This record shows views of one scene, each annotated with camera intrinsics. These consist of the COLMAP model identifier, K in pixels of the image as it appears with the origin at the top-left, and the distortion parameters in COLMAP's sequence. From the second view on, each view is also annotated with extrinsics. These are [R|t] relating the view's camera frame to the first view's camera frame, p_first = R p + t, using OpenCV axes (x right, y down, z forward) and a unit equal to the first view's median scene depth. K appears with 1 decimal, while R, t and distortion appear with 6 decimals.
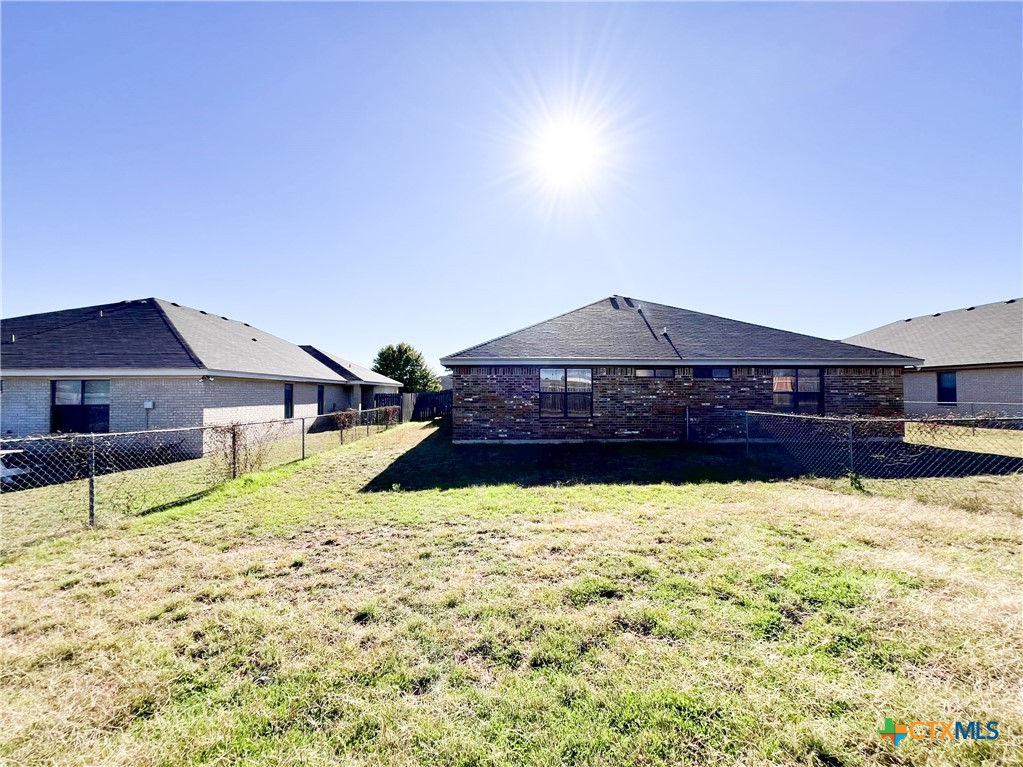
lens RADIAL K [[410.8, 0, 511.2], [0, 410.8, 384.7], [0, 0, 1]] dist [-0.009446, 0.000108]
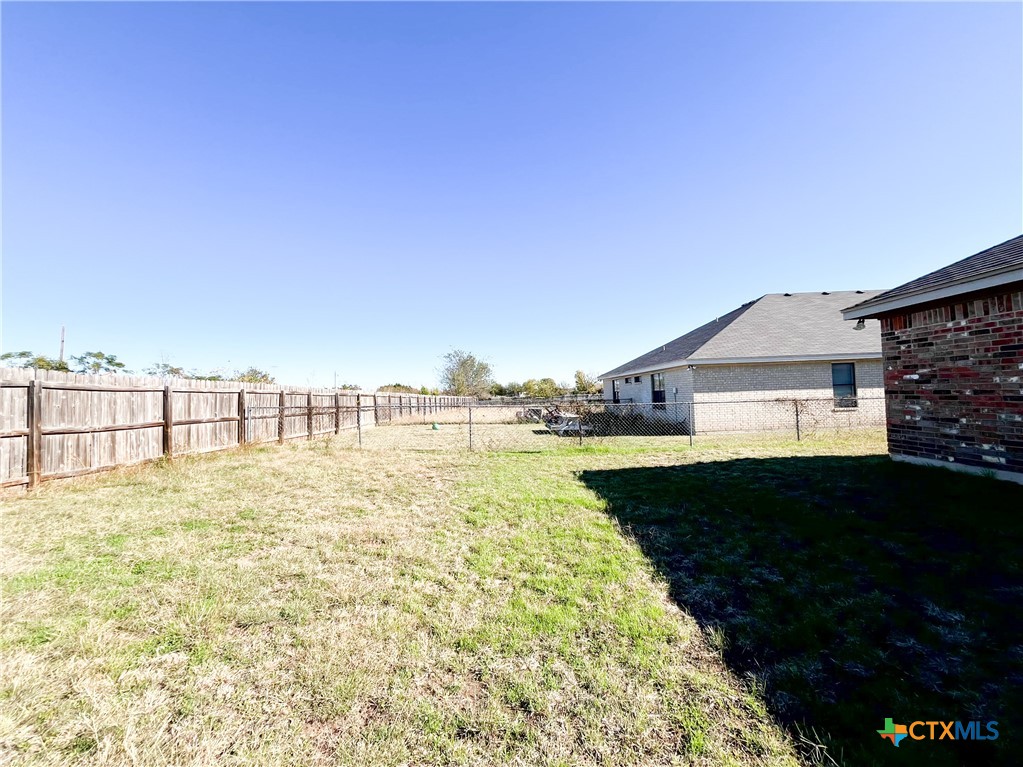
lens RADIAL K [[410.8, 0, 510.1], [0, 410.8, 383.1], [0, 0, 1]] dist [-0.009446, 0.000108]
pose [[-0.087215, -0.021060, -0.995967, 0.433057], [0.054582, 0.998174, -0.025886, 0.029385], [0.994693, -0.056620, -0.085906, 0.542518]]
